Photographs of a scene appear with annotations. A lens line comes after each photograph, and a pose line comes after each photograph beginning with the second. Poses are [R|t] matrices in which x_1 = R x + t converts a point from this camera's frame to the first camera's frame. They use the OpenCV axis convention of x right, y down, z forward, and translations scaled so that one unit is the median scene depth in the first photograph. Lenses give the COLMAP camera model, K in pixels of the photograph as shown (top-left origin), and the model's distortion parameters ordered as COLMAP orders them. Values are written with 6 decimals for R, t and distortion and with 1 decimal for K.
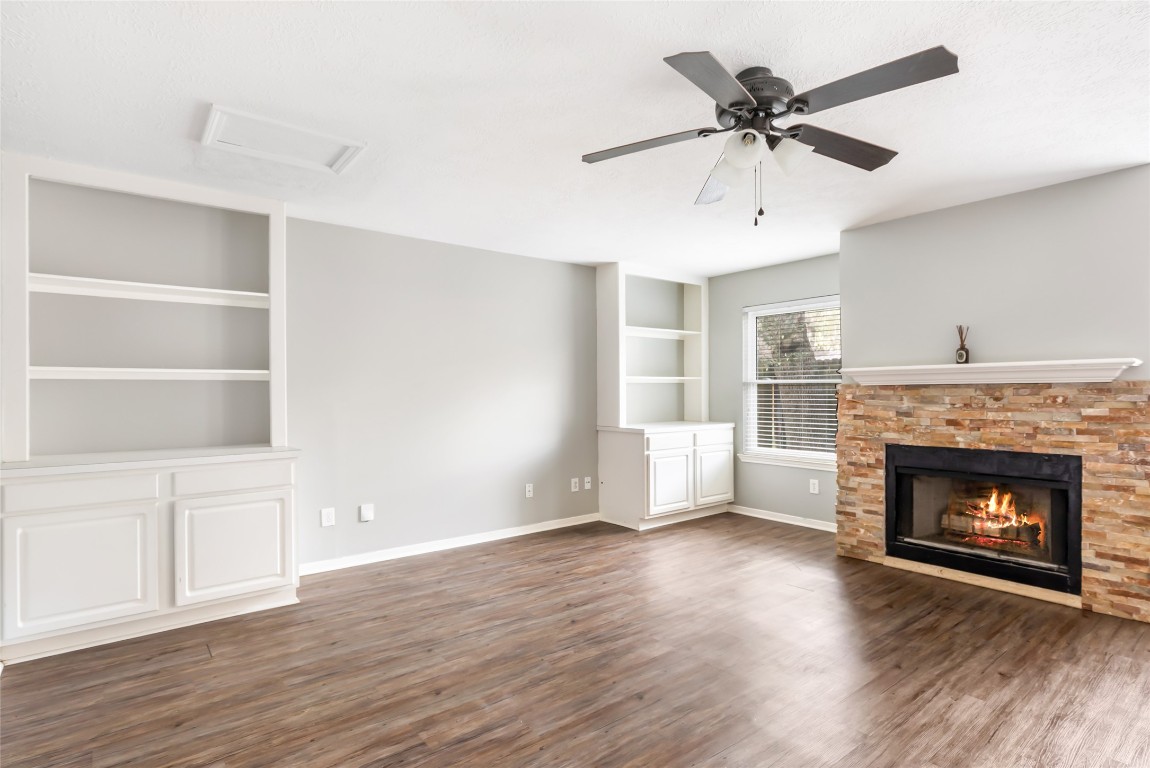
lens RADIAL K [[563.1, 0, 574.6], [0, 563.1, 392.1], [0, 0, 1]] dist [-0.008290, -0.000123]
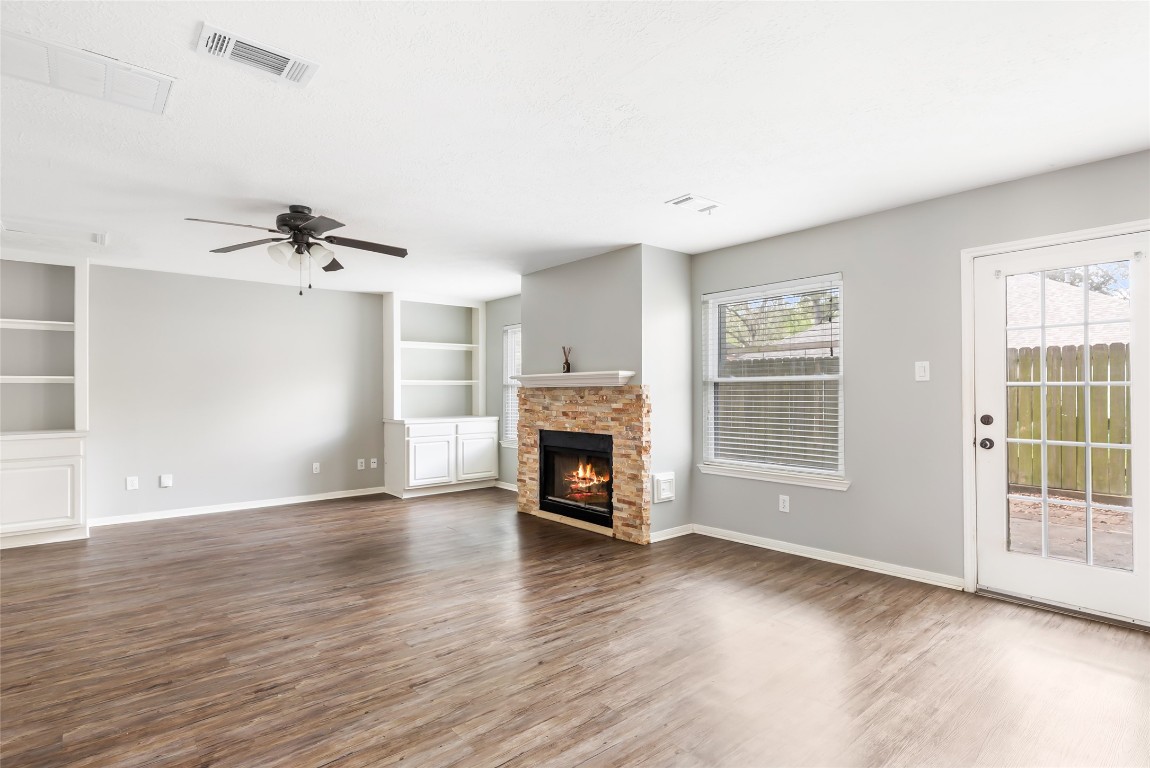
lens RADIAL K [[563.1, 0, 581.0], [0, 563.1, 393.9], [0, 0, 1]] dist [-0.008290, -0.000123]
pose [[0.999407, 0.001477, 0.034390, 0.622082], [-0.001576, 0.999995, 0.002847, -0.001072], [-0.034386, -0.002899, 0.999404, -0.410715]]
